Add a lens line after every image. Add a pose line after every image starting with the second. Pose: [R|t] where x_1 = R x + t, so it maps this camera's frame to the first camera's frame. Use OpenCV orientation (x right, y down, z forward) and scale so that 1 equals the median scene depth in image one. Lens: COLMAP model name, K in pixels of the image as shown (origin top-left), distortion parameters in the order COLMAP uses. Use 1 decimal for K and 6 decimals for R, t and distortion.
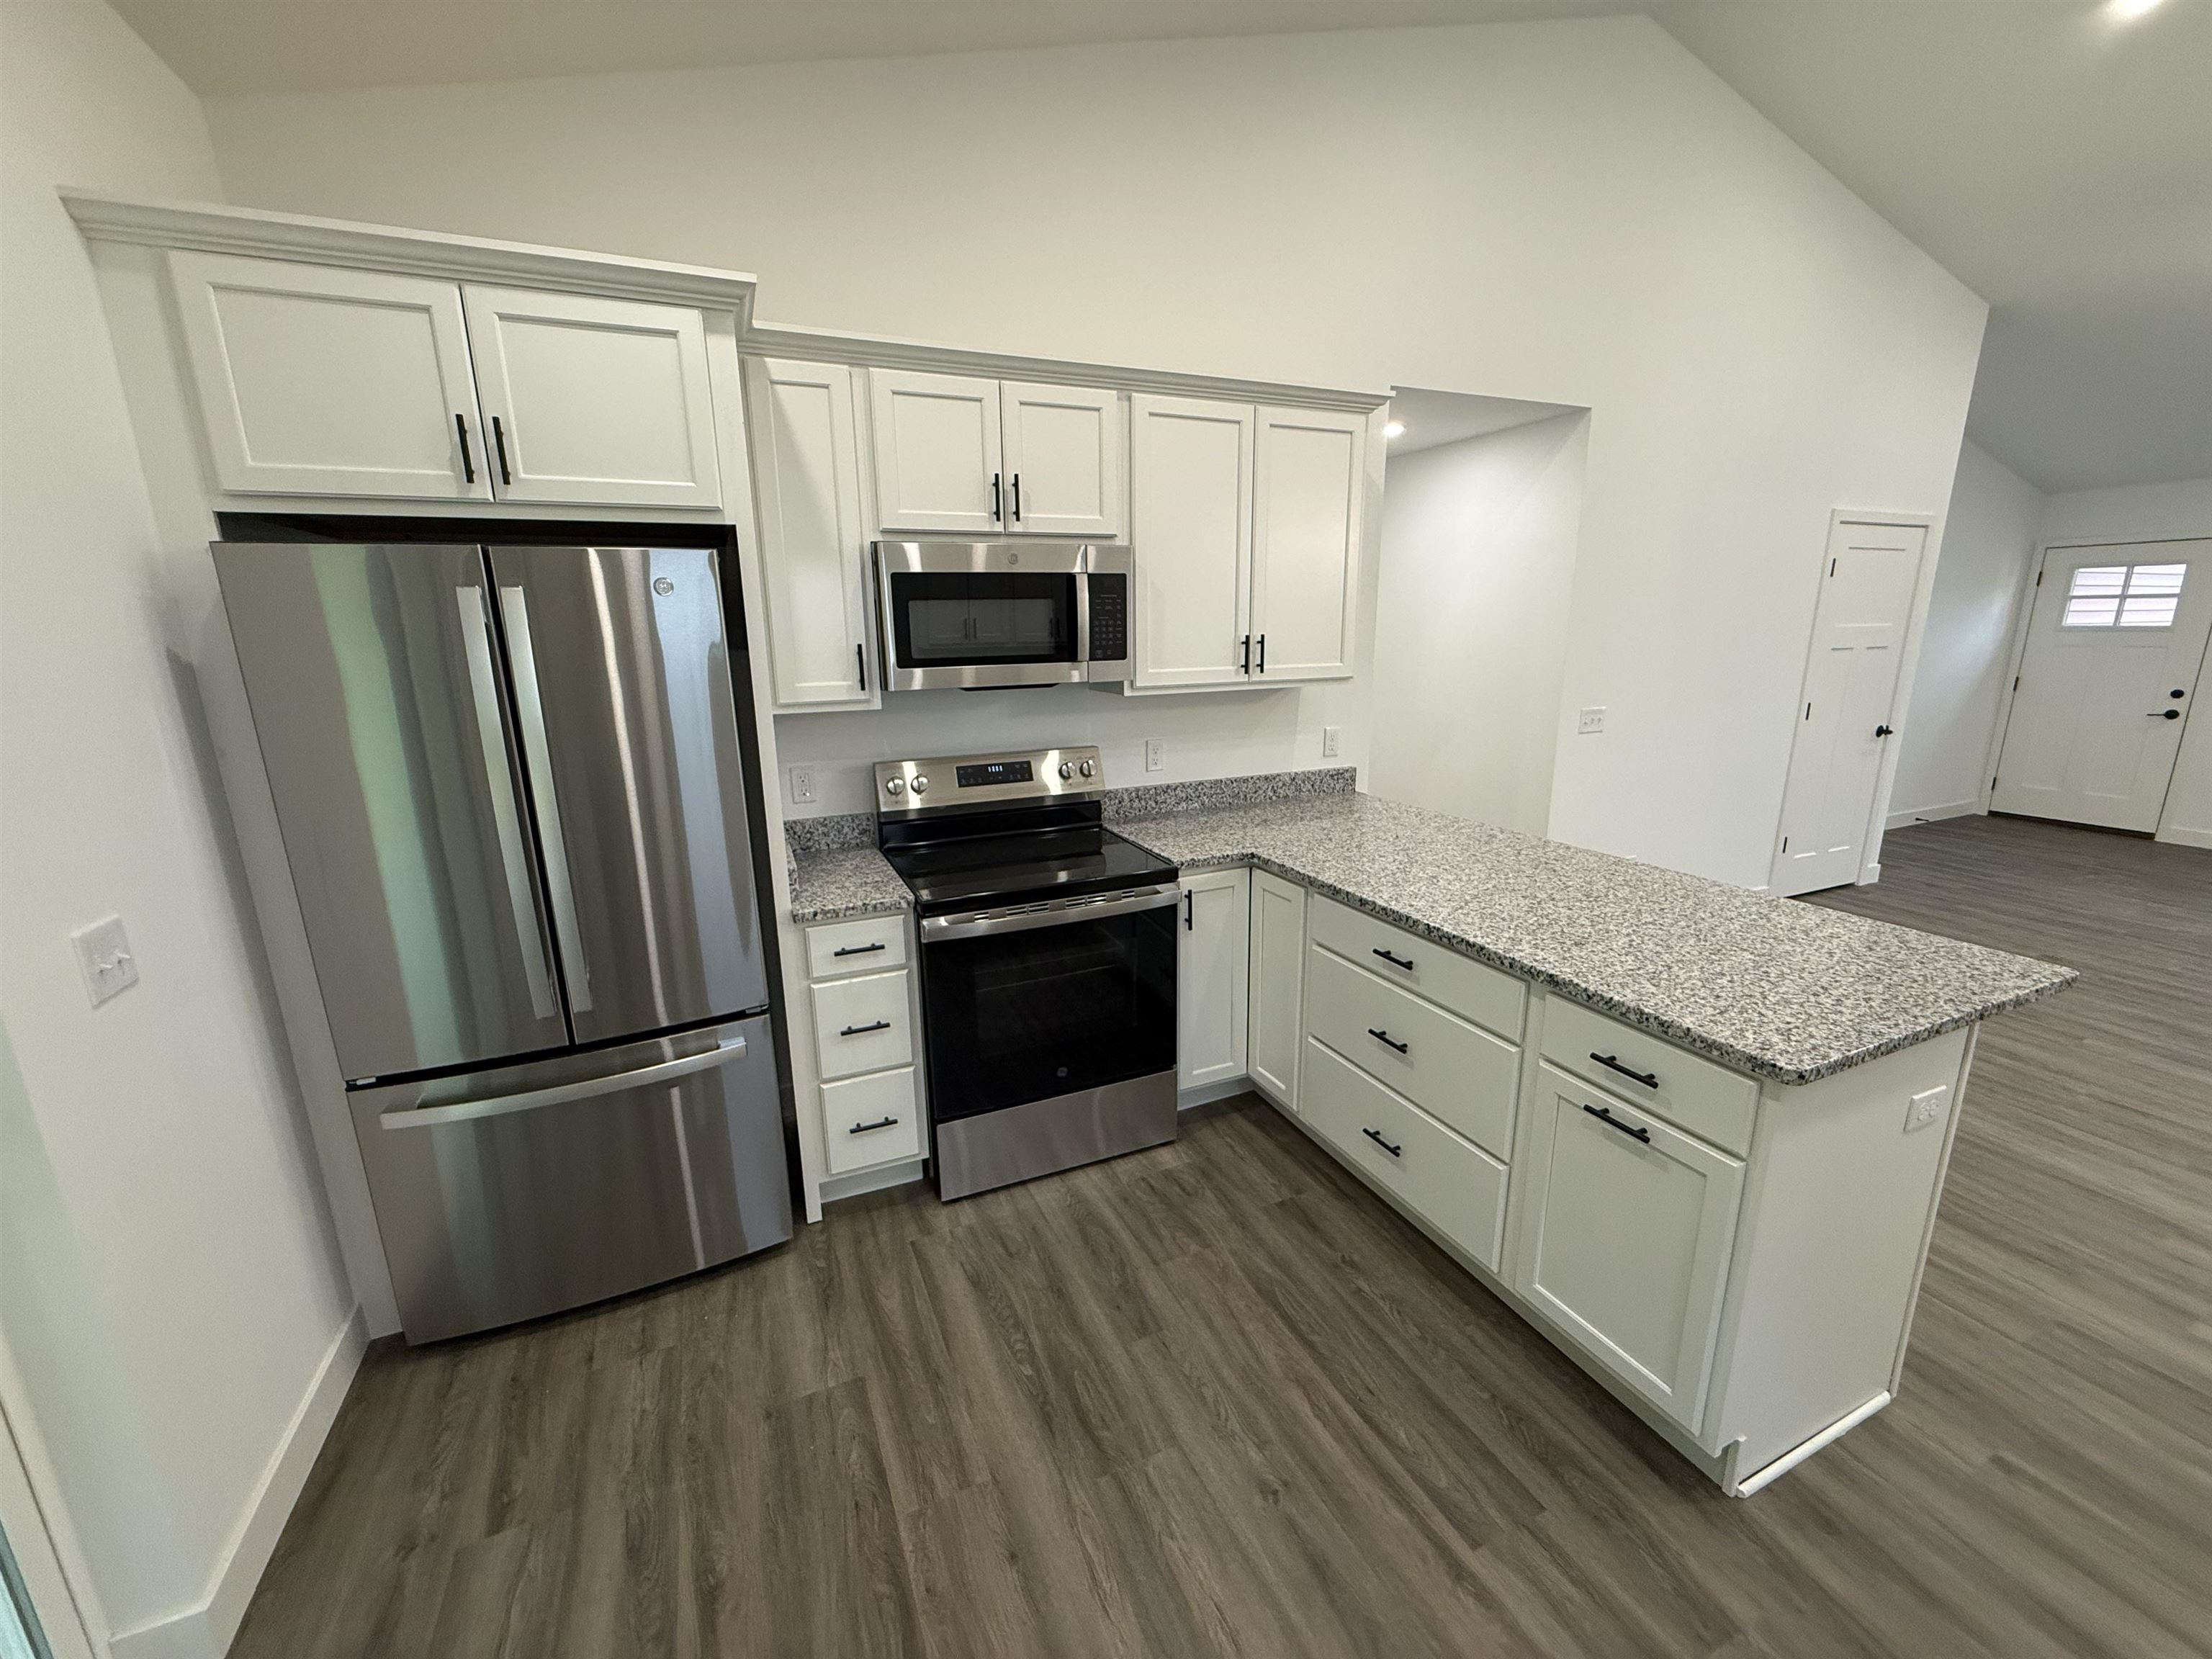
lens RADIAL K [[884.3, 0, 1099.1], [0, 884.3, 832.0], [0, 0, 1]] dist [0.000650, 0.000140]
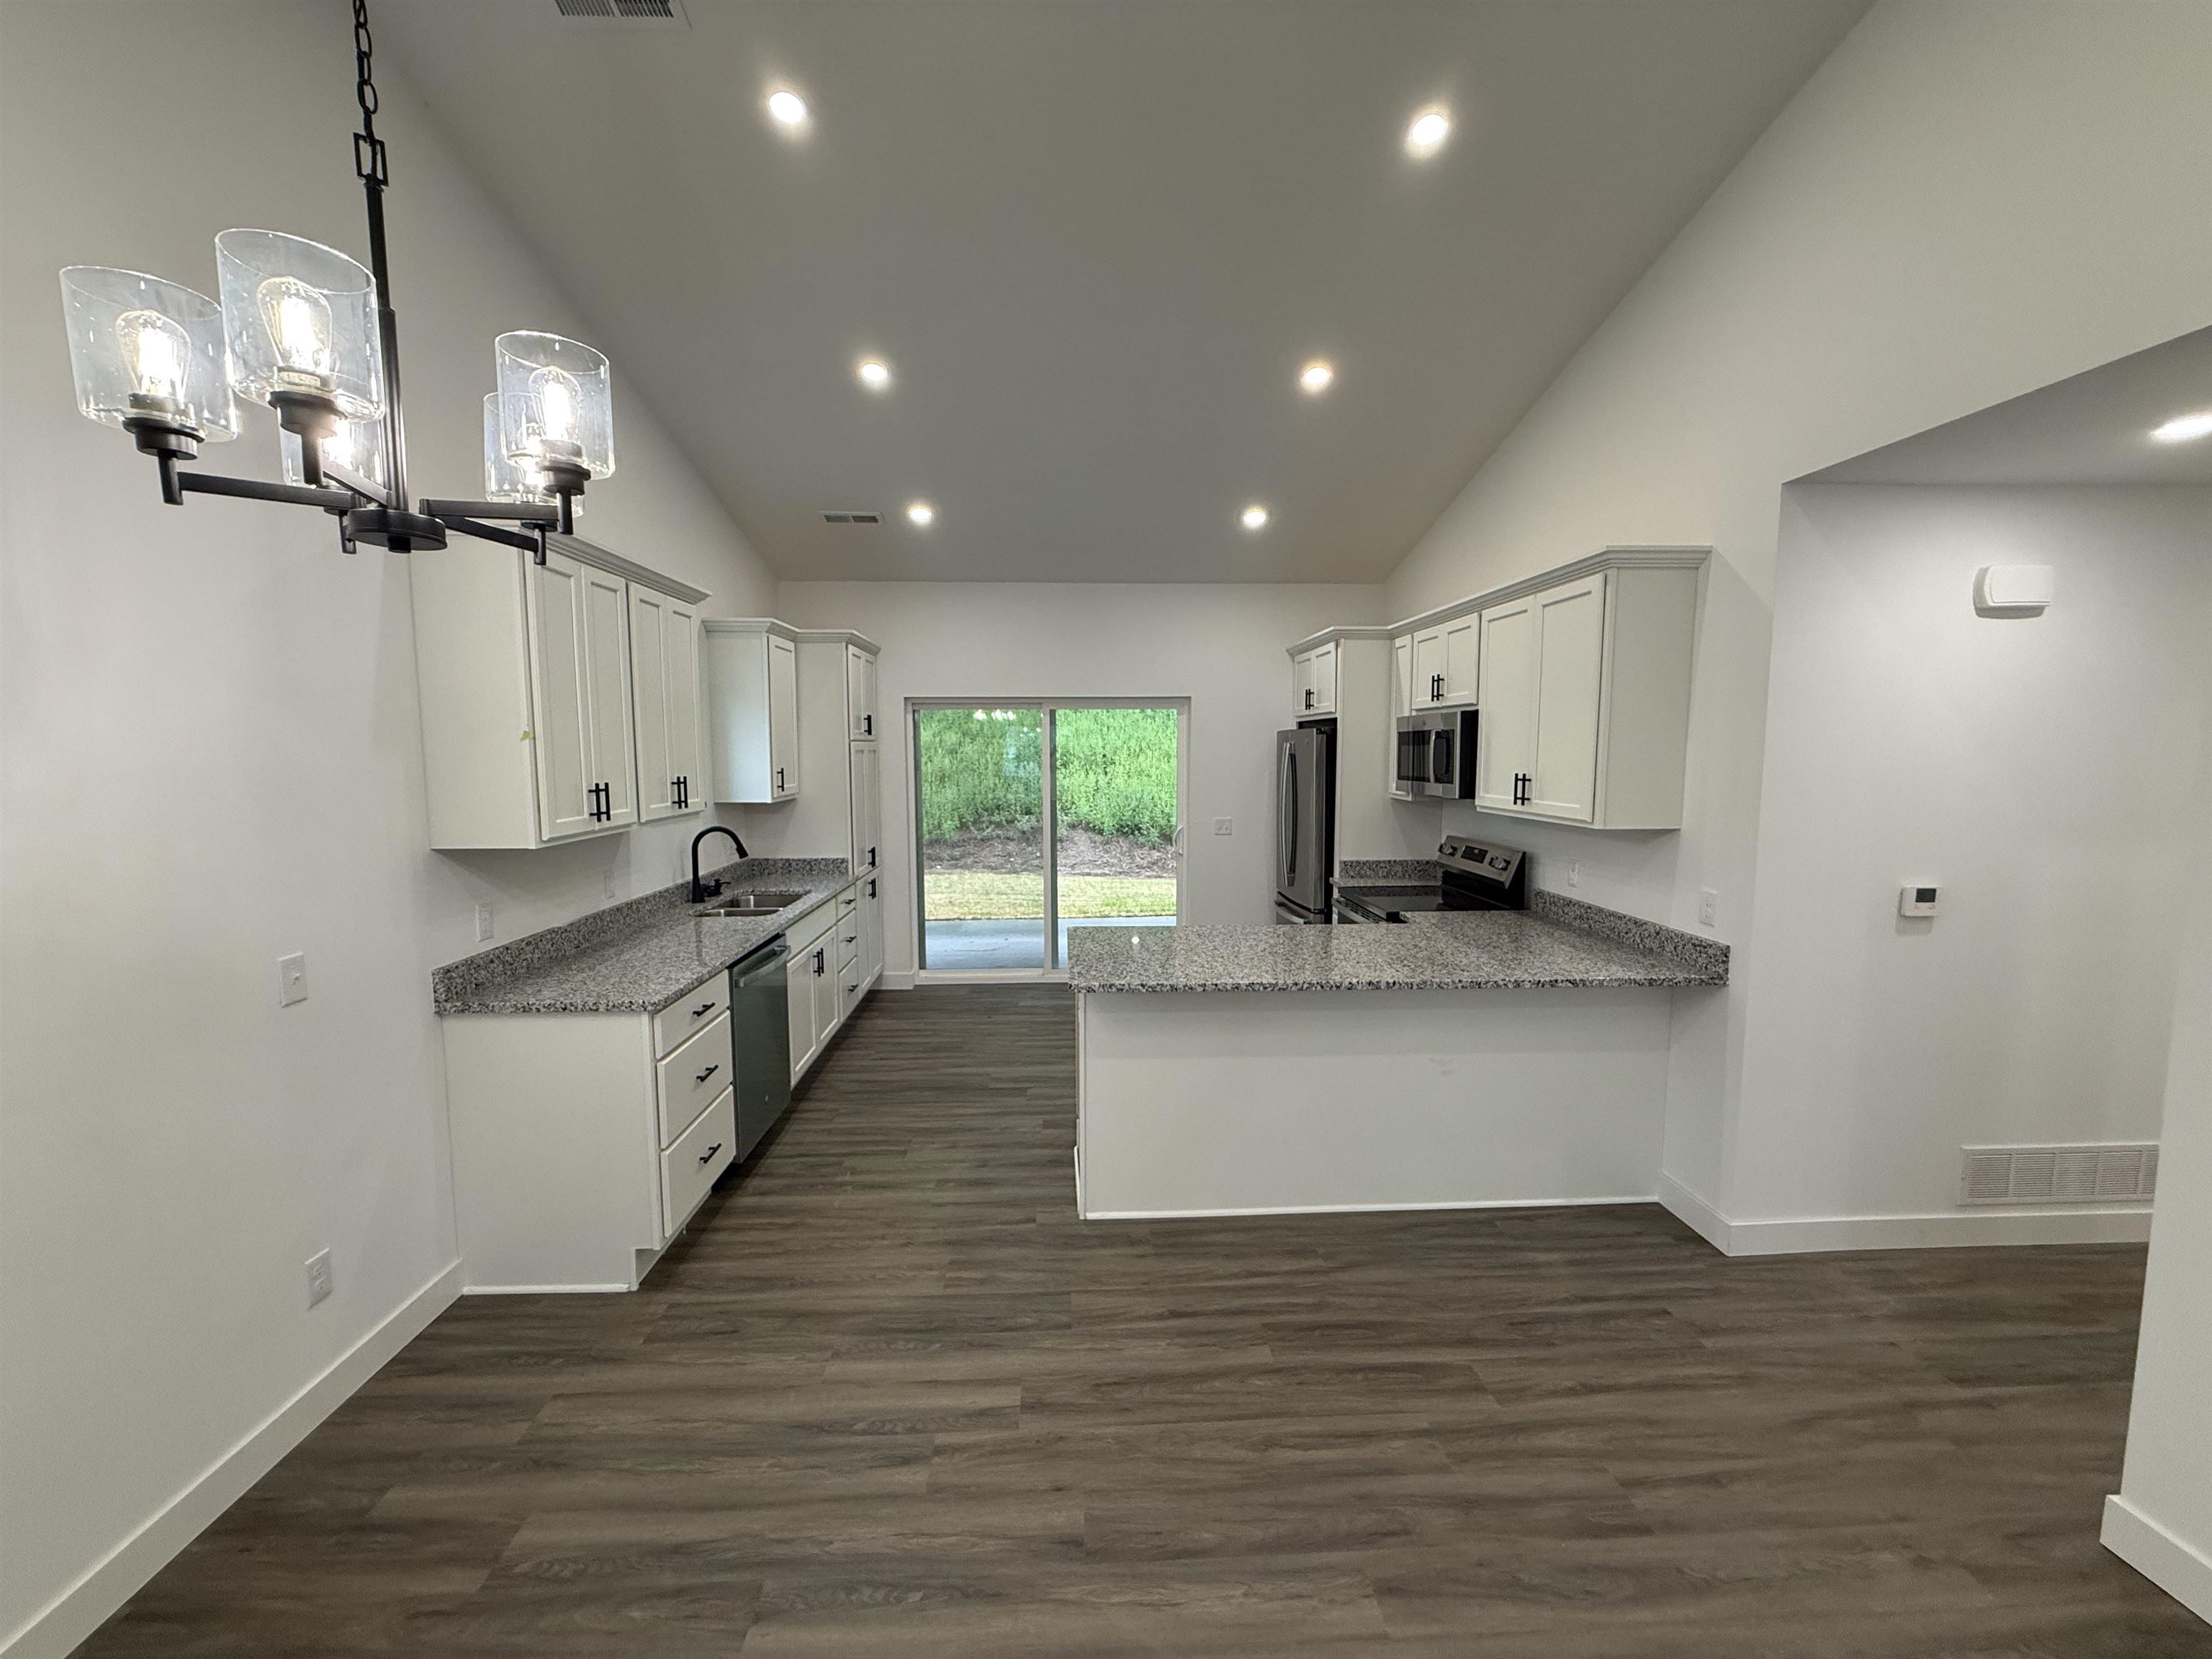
lens RADIAL K [[884.3, 0, 1099.1], [0, 884.3, 832.0], [0, 0, 1]] dist [0.000650, 0.000140]
pose [[-0.363478, 0.103620, -0.925822, 1.526219], [-0.208582, 0.959514, 0.189280, -0.256107], [0.907952, 0.261909, -0.327149, 0.895436]]
